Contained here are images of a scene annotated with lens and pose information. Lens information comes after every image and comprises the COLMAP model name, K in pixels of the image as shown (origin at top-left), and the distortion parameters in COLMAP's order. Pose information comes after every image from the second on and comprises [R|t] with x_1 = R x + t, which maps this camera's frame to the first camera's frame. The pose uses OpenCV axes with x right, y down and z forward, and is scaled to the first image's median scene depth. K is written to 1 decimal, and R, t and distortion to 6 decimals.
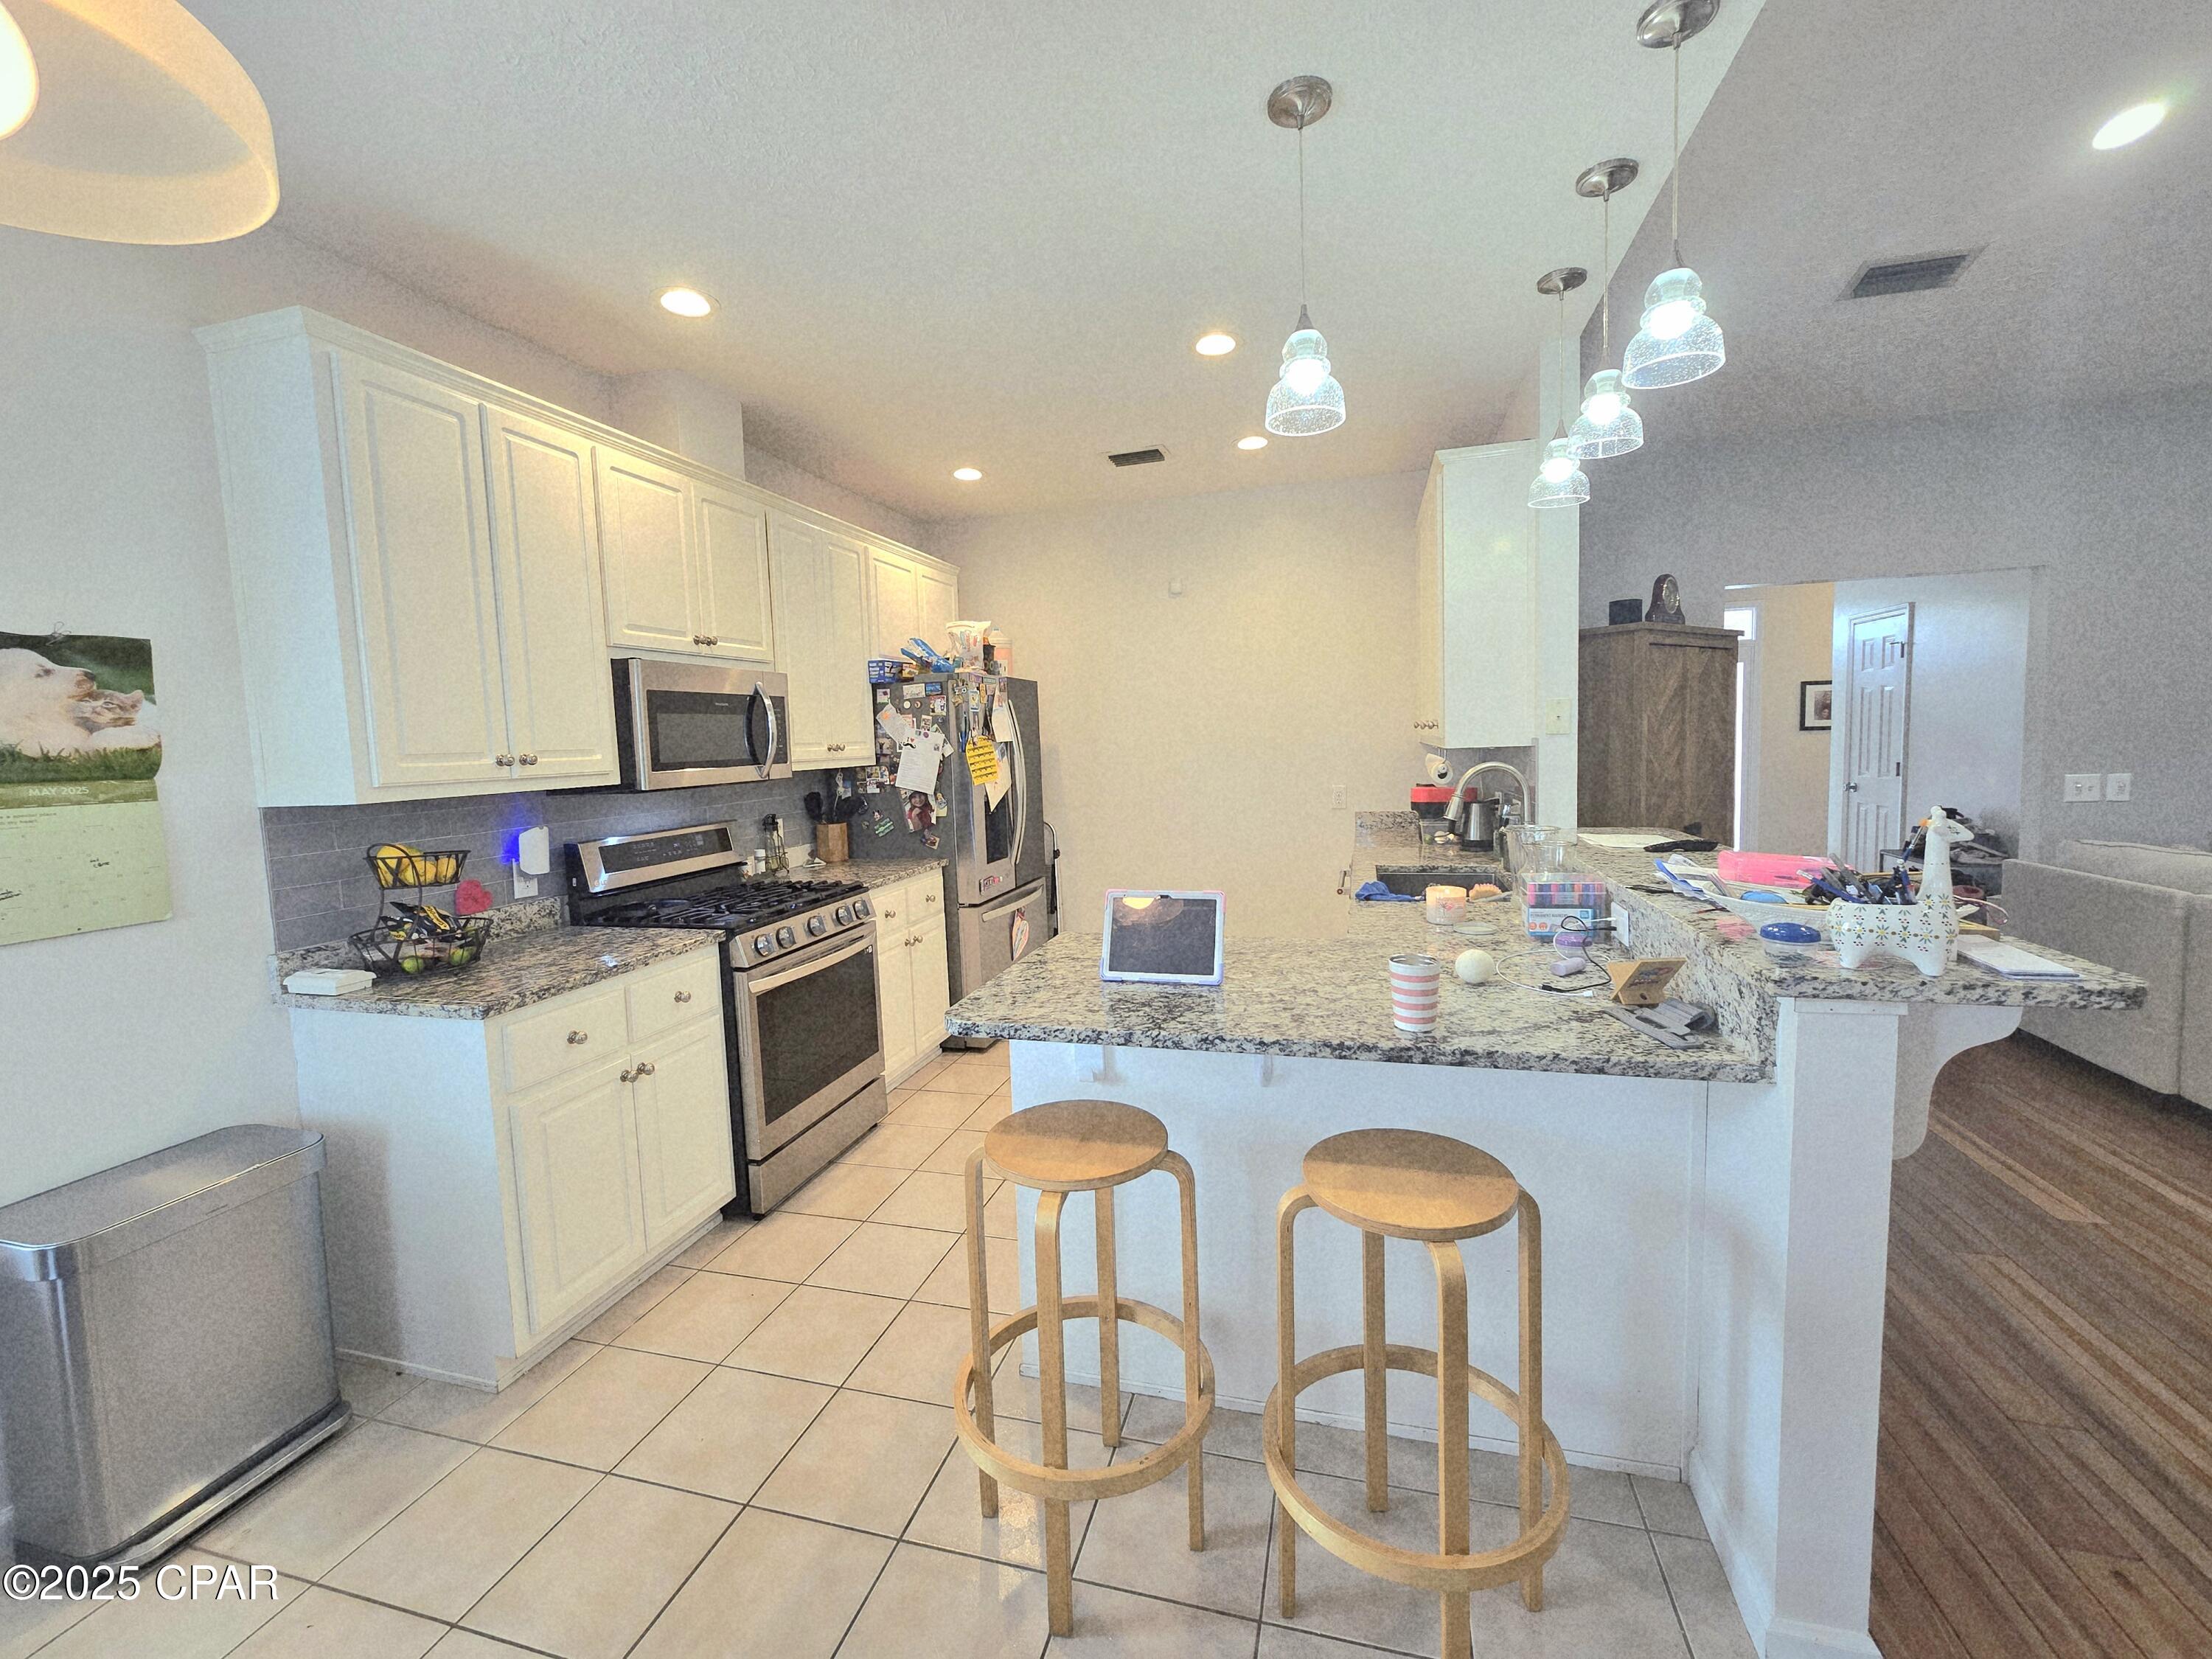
lens RADIAL K [[908.3, 0, 1115.6], [0, 908.3, 813.0], [0, 0, 1]] dist [0.002266, 0.000129]
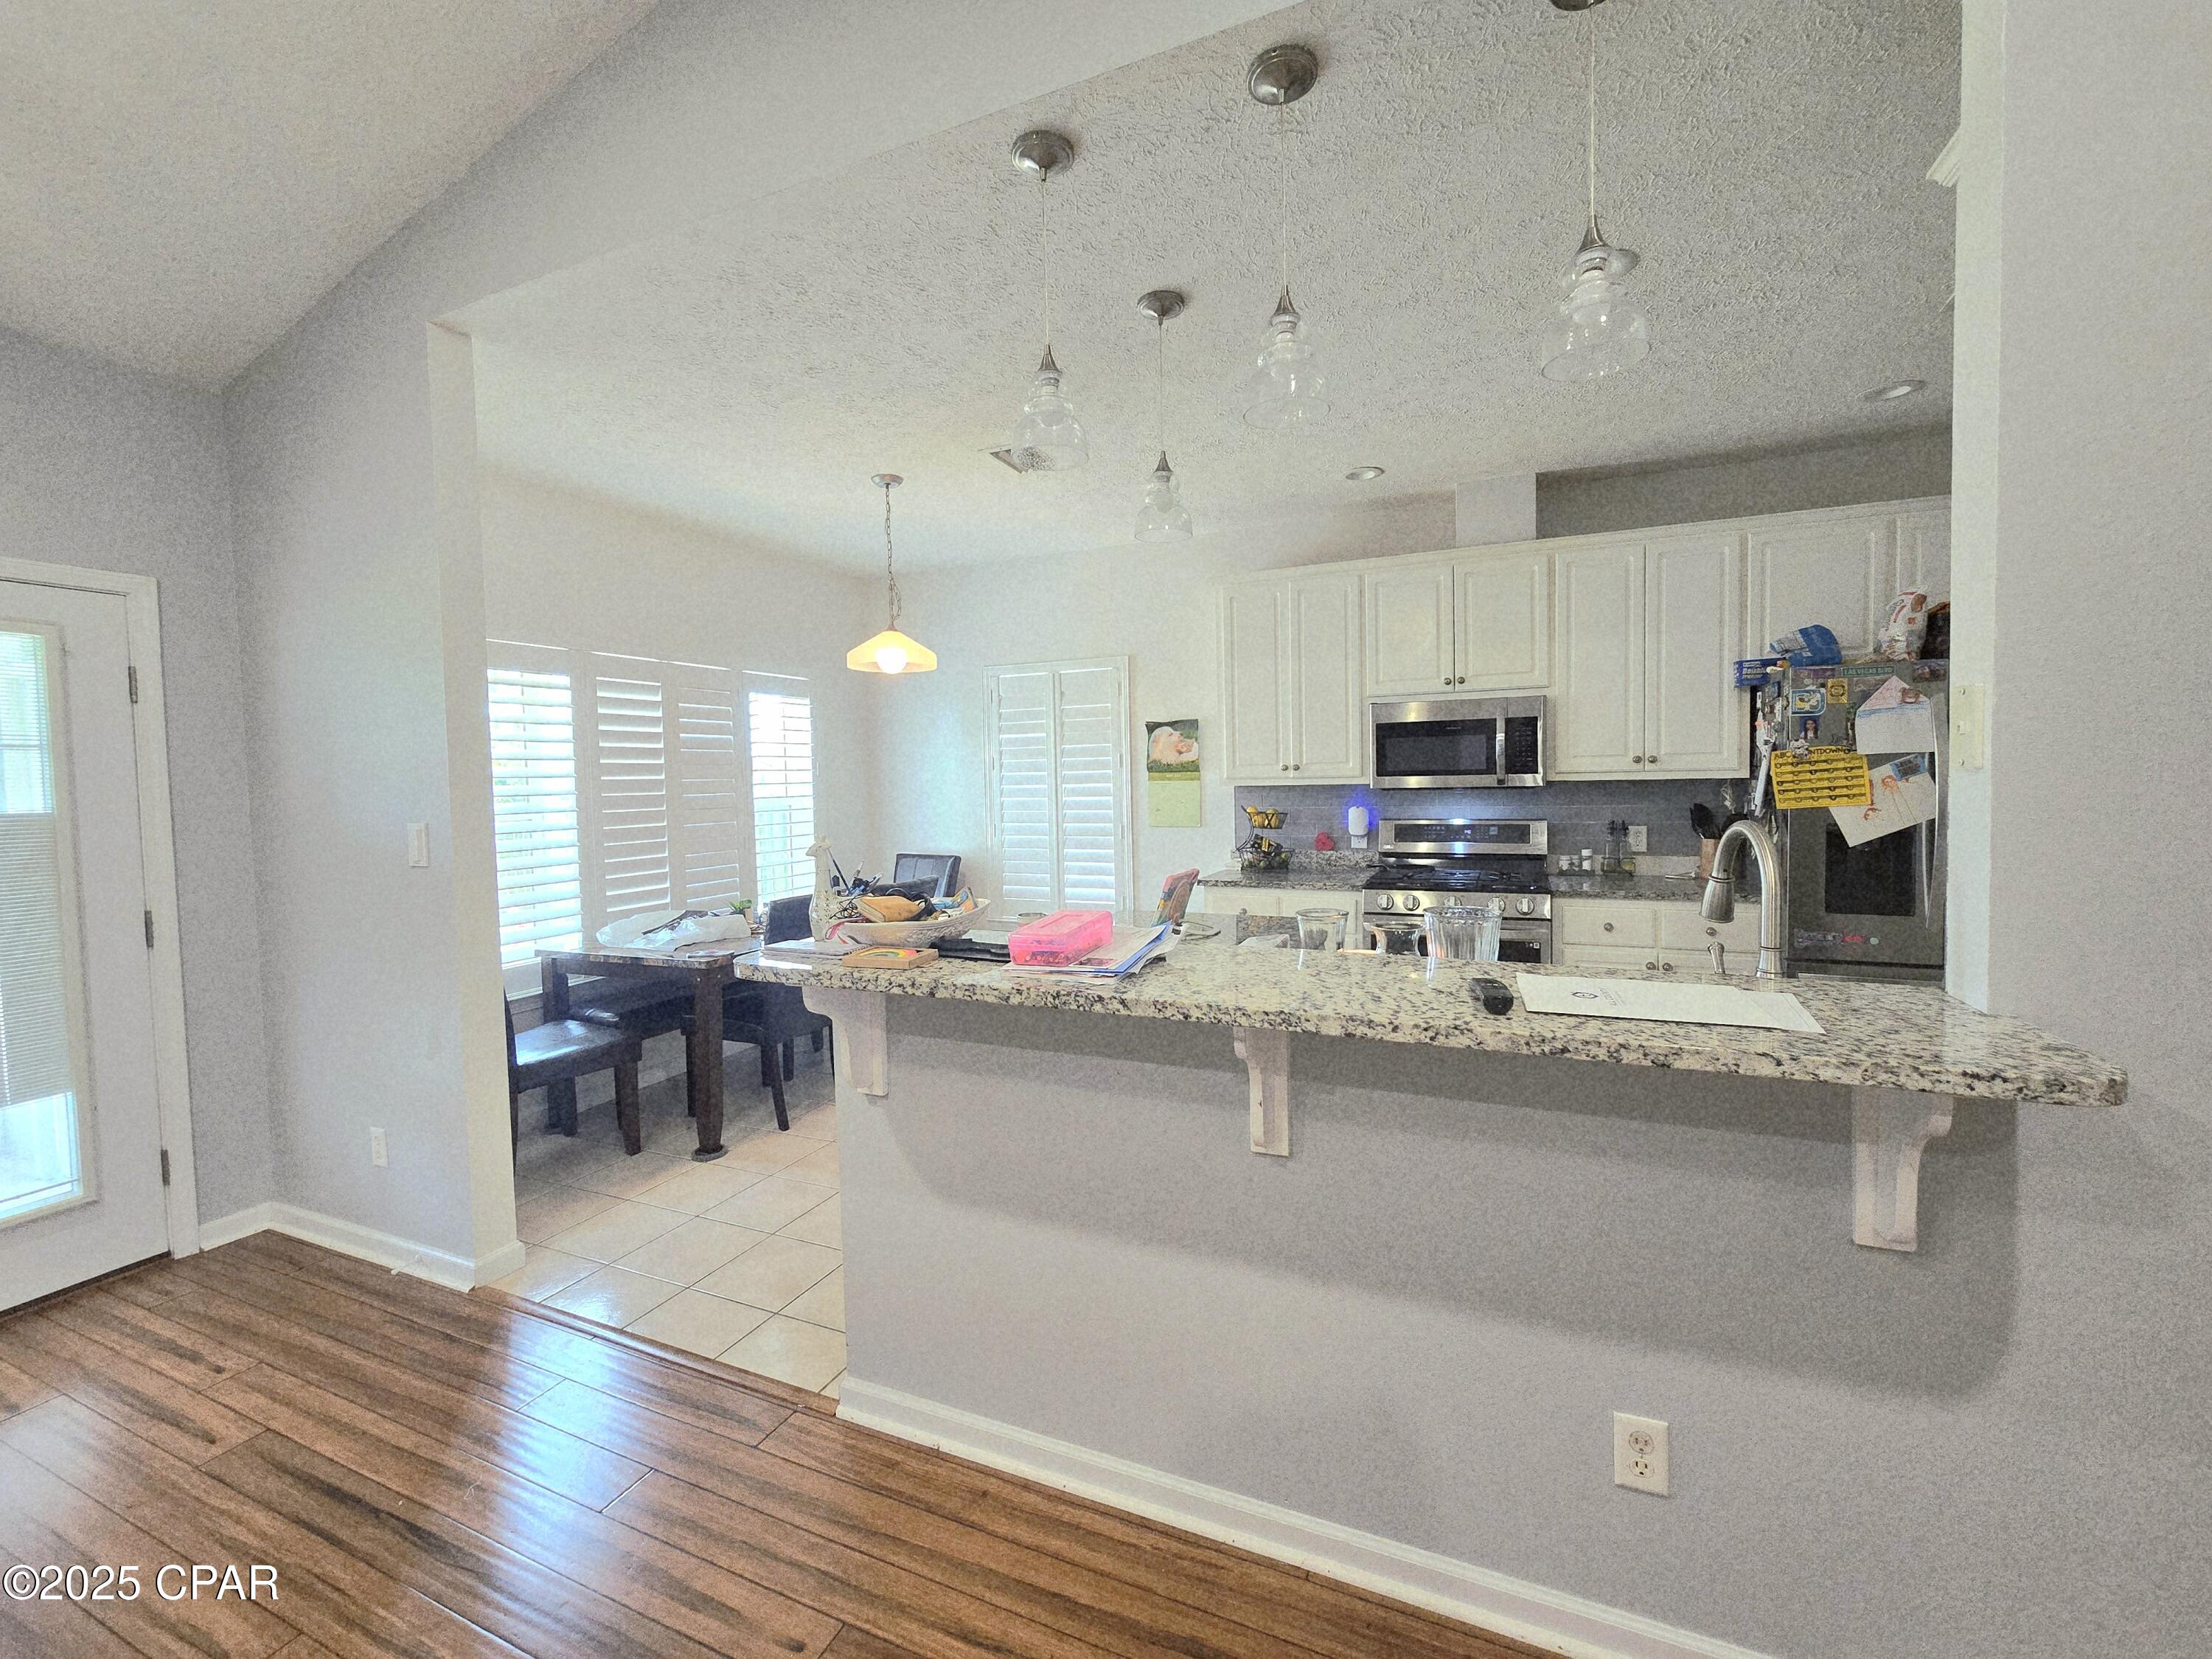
lens RADIAL K [[908.3, 0, 1097.1], [0, 908.3, 805.4], [0, 0, 1]] dist [0.002266, 0.000129]
pose [[-0.160190, 0.067631, -0.984767, 1.359242], [-0.059073, 0.995205, 0.077957, -0.111917], [0.985317, 0.070661, -0.155427, 0.985740]]
